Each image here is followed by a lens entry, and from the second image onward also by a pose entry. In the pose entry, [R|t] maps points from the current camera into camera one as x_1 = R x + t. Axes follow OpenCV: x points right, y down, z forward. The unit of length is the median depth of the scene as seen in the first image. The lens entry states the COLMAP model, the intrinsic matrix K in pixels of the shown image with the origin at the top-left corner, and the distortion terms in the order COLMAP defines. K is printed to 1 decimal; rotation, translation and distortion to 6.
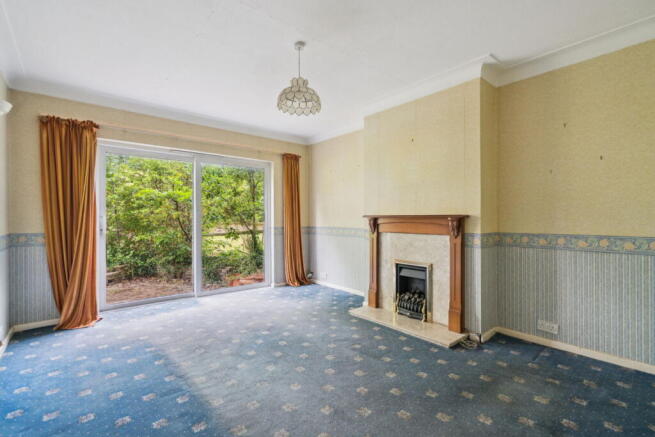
lens RADIAL K [[302.5, 0, 324.1], [0, 302.5, 217.2], [0, 0, 1]] dist [-0.002251, 0.000034]
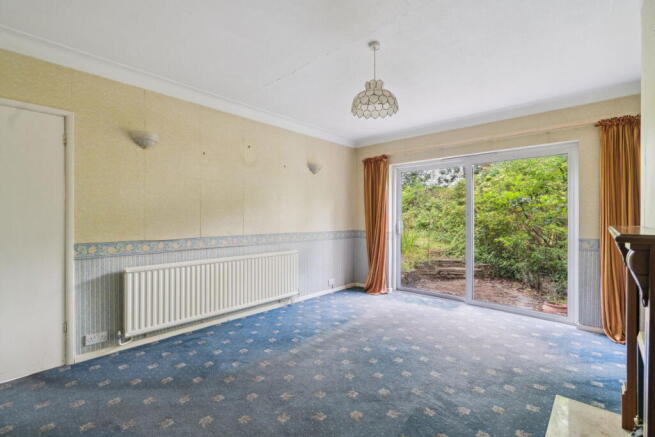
lens RADIAL K [[302.5, 0, 324.1], [0, 302.5, 217.2], [0, 0, 1]] dist [-0.002251, 0.000034]
pose [[0.118920, 0.003149, -0.992899, 0.672264], [0.000474, 0.999995, 0.003228, -0.025188], [0.992904, -0.000855, 0.118918, 0.581994]]
